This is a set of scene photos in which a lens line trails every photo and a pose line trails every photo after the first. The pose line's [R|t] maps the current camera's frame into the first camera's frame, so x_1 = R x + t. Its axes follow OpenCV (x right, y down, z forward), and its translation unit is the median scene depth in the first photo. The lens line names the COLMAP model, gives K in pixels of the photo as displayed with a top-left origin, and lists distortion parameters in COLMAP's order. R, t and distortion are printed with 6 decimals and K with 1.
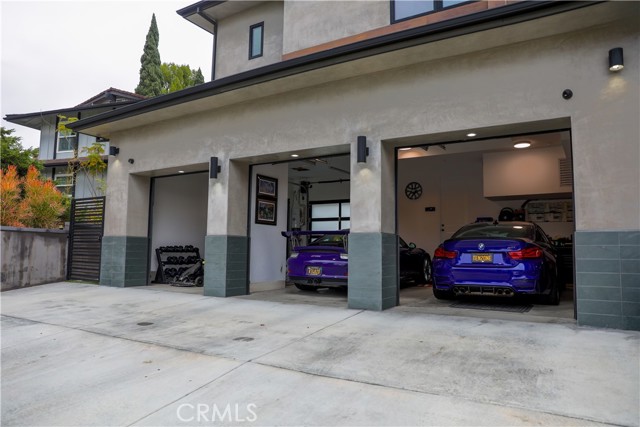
lens RADIAL K [[437.9, 0, 319.0], [0, 437.9, 216.7], [0, 0, 1]] dist [-0.100440, 0.077357]
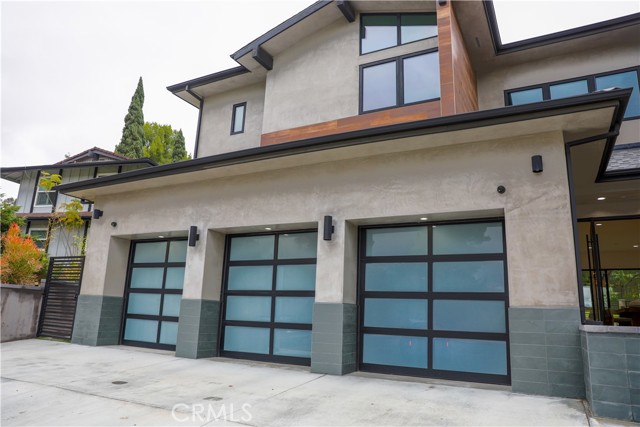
lens RADIAL K [[437.9, 0, 318.4], [0, 437.9, 217.7], [0, 0, 1]] dist [-0.100440, 0.077357]
pose [[0.997664, 0.040109, 0.055291, 0.009434], [-0.032121, 0.989847, -0.138458, -0.020422], [-0.060283, 0.136359, 0.988824, -0.106996]]
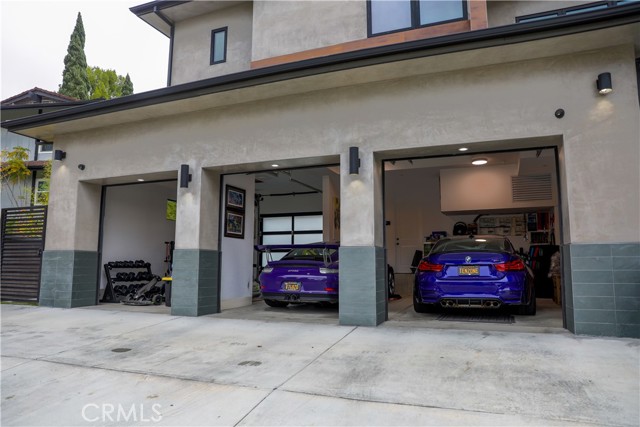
lens RADIAL K [[437.9, 0, 318.7], [0, 437.9, 215.1], [0, 0, 1]] dist [-0.100440, 0.077357]
pose [[0.985734, 0.010031, 0.168014, -0.130747], [-0.003952, 0.999327, -0.036479, 0.003418], [-0.168266, 0.035295, 0.985109, 0.051888]]
